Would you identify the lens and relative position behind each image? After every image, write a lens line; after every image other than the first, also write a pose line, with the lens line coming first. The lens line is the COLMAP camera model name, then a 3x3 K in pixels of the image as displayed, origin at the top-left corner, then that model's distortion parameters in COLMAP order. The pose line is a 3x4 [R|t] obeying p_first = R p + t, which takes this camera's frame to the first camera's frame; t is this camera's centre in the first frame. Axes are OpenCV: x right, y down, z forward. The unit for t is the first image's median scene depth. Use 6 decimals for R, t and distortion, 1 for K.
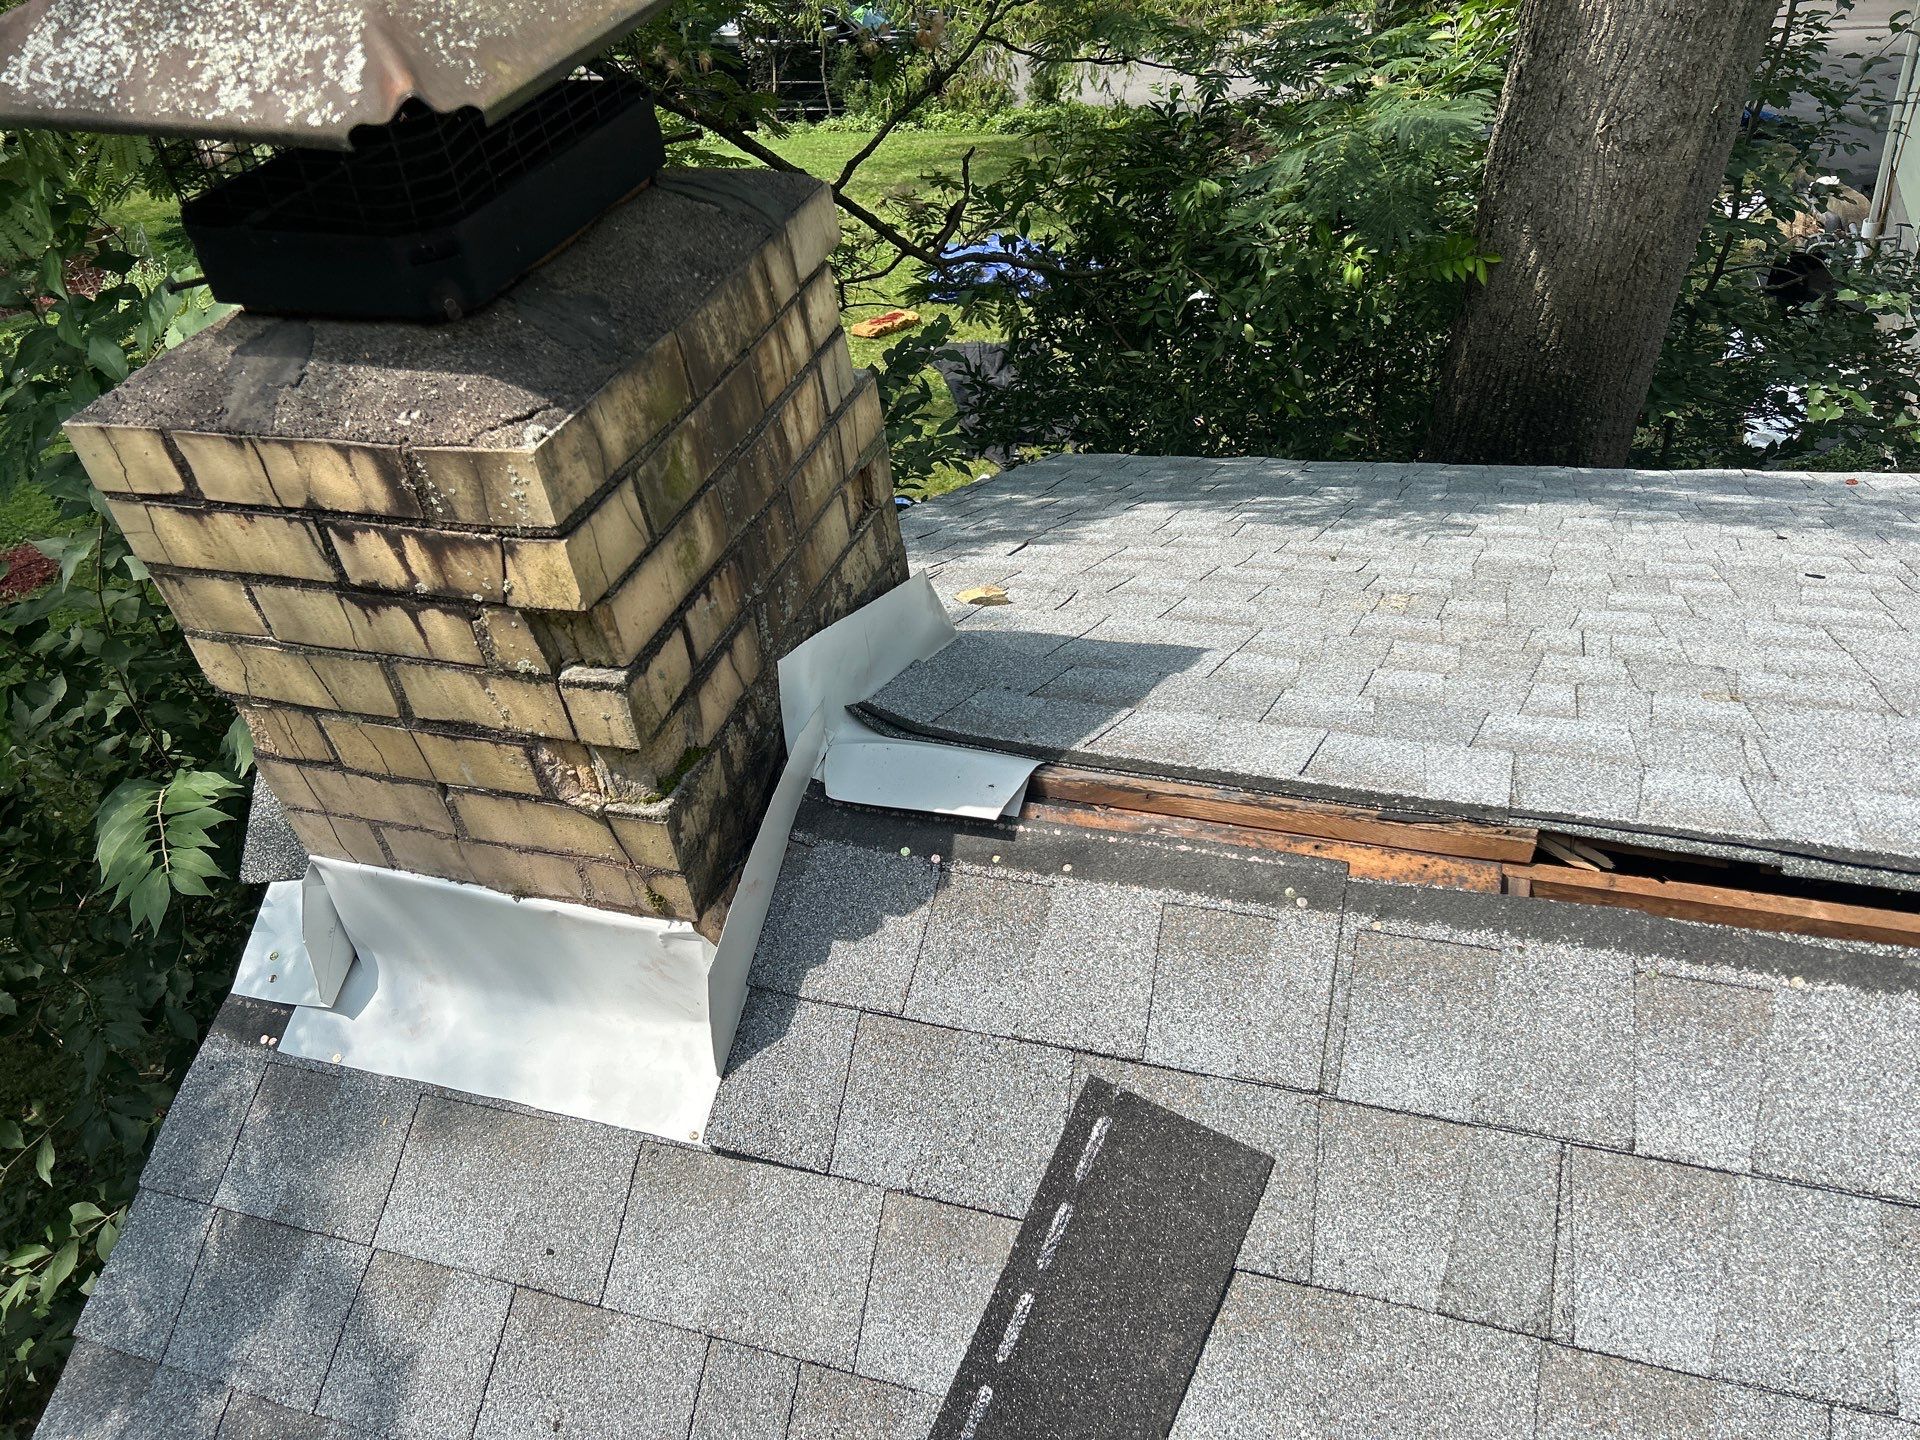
lens RADIAL K [[1620.4, 0, 964.9], [0, 1620.4, 602.8], [0, 0, 1]] dist [0.102363, -0.119993]
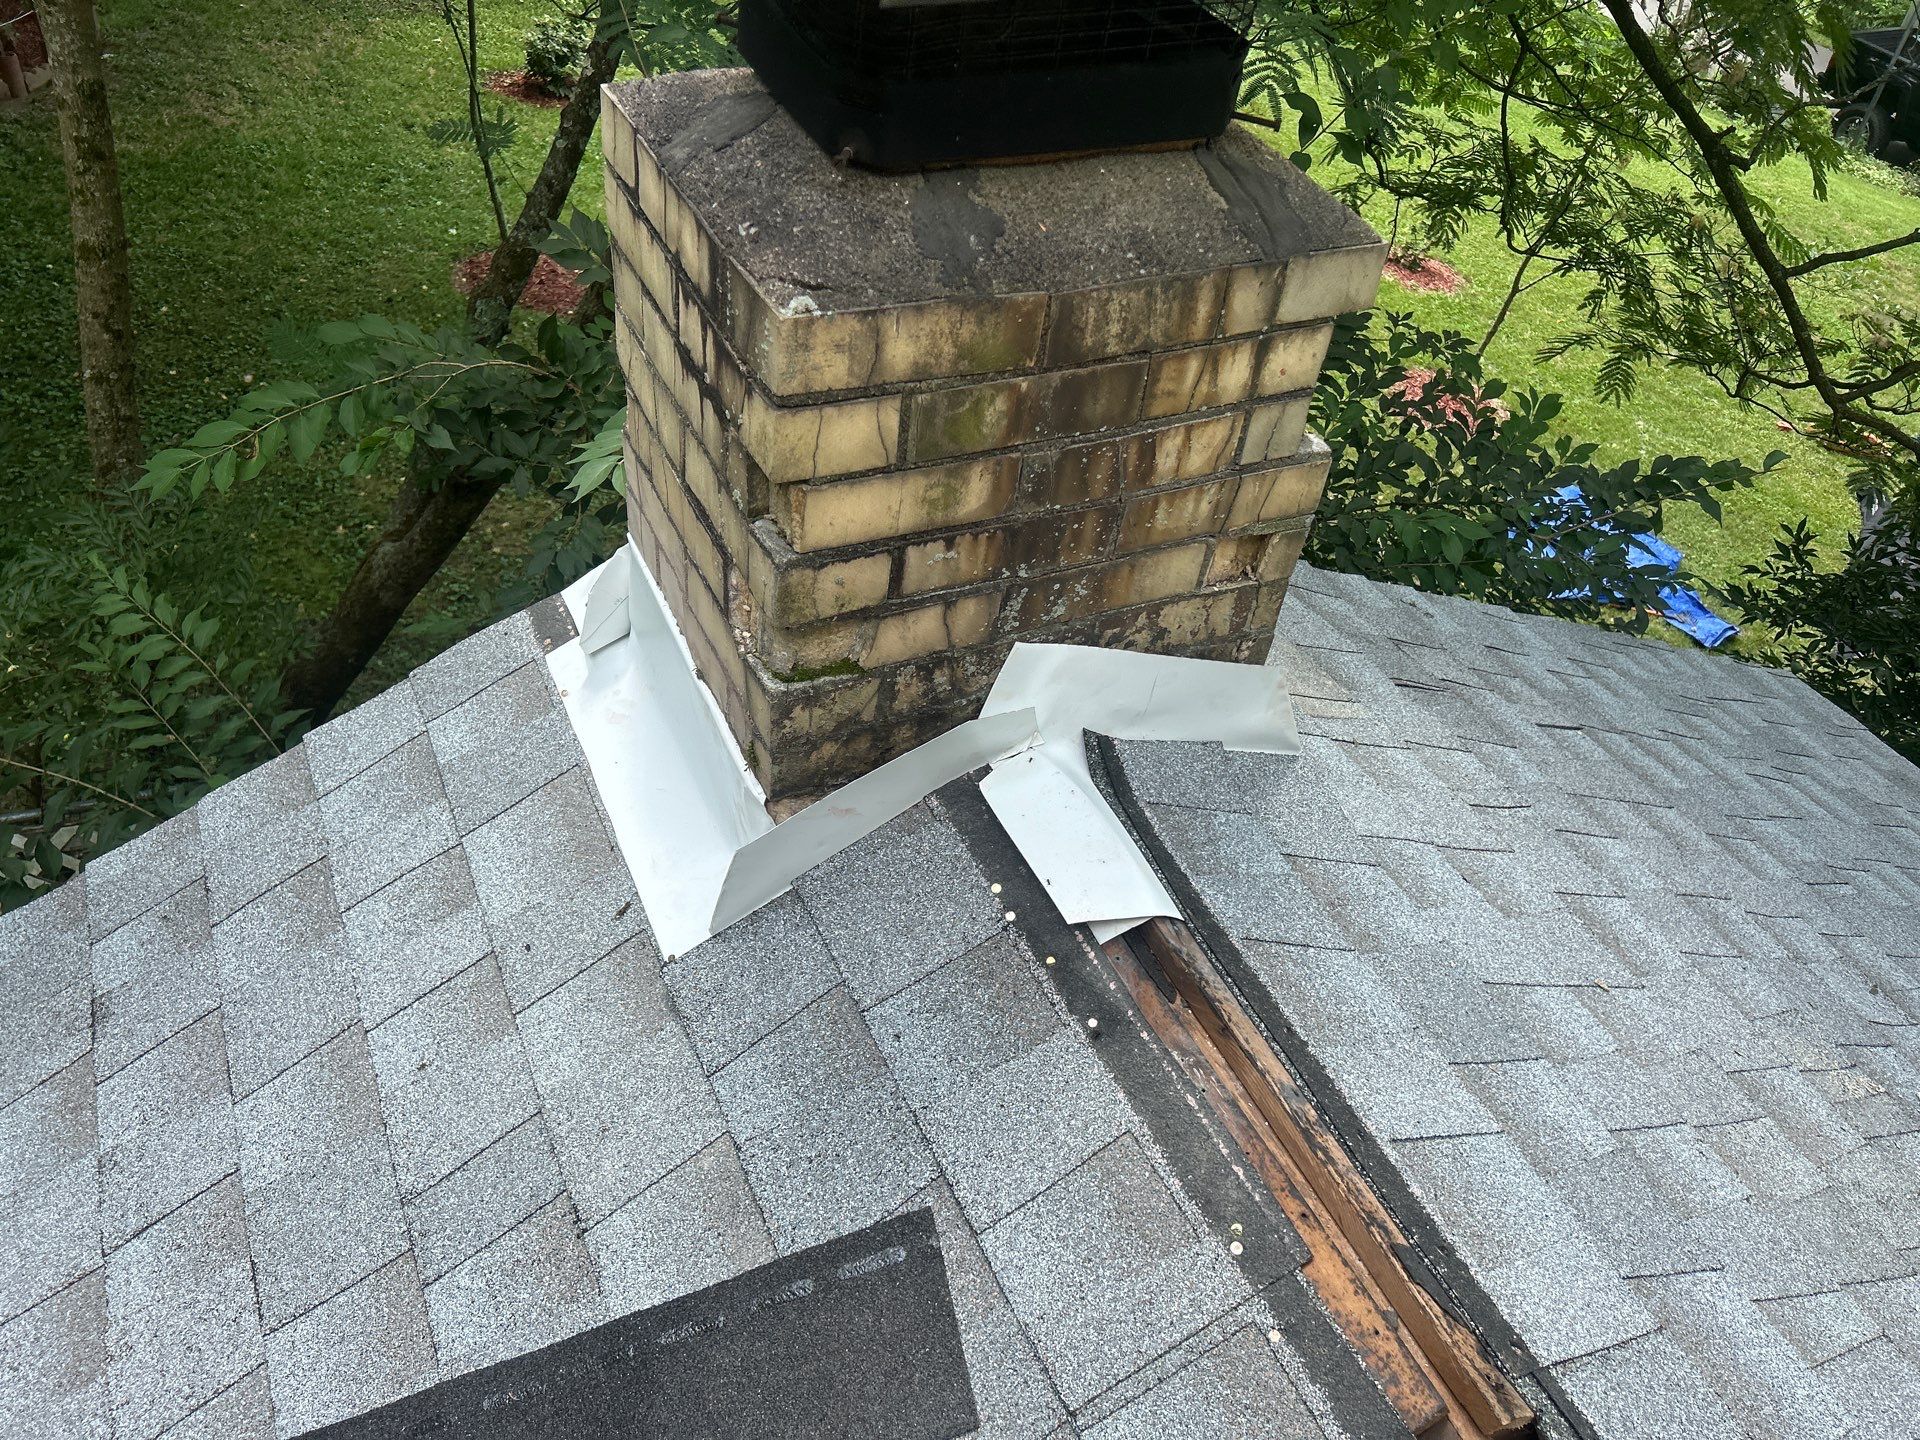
lens RADIAL K [[1616.1, 0, 948.5], [0, 1616.1, 610.3], [0, 0, 1]] dist [0.092032, -0.163587]
pose [[0.682854, 0.594690, -0.424328, 0.276357], [-0.555517, 0.799899, 0.227075, -0.195124], [0.474459, 0.080662, 0.876574, 0.169765]]
